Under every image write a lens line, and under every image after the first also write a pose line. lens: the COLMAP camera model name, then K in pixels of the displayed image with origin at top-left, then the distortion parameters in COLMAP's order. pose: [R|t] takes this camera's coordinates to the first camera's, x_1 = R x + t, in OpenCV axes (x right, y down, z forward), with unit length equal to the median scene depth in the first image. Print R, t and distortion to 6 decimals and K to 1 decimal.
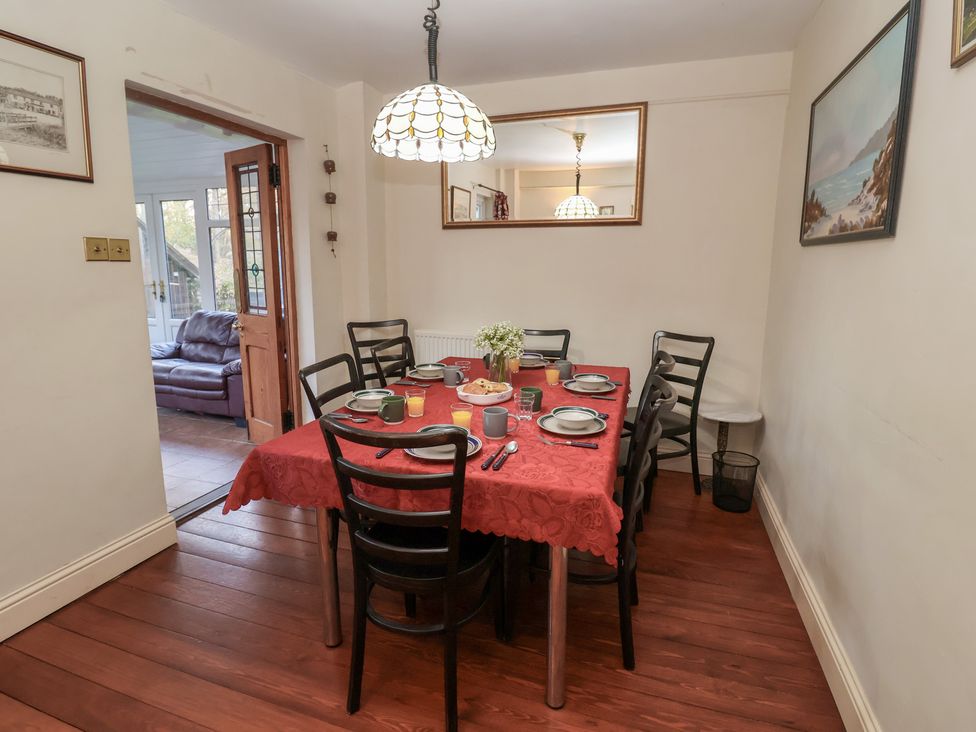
lens RADIAL K [[507.5, 0, 486.2], [0, 507.5, 362.7], [0, 0, 1]] dist [-0.017308, -0.008496]
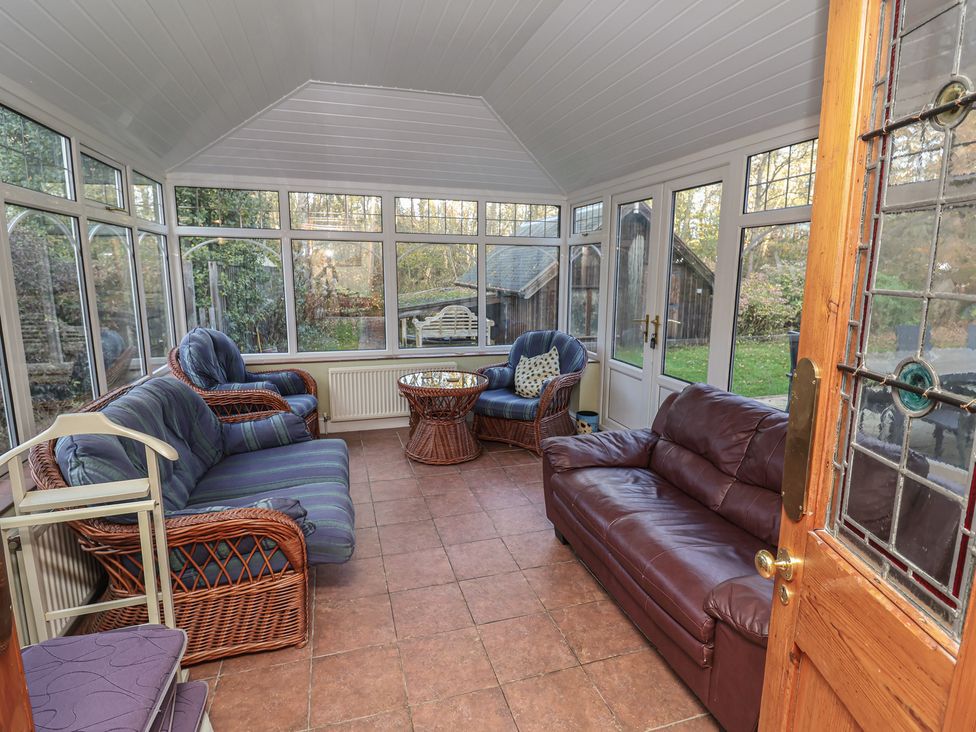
lens RADIAL K [[507.5, 0, 487.8], [0, 507.5, 362.6], [0, 0, 1]] dist [-0.017308, -0.008496]
pose [[0.583139, 0.124688, -0.802747, -0.238309], [-0.145006, 0.988258, 0.048166, -0.103183], [0.799326, 0.088316, 0.594372, 0.438873]]
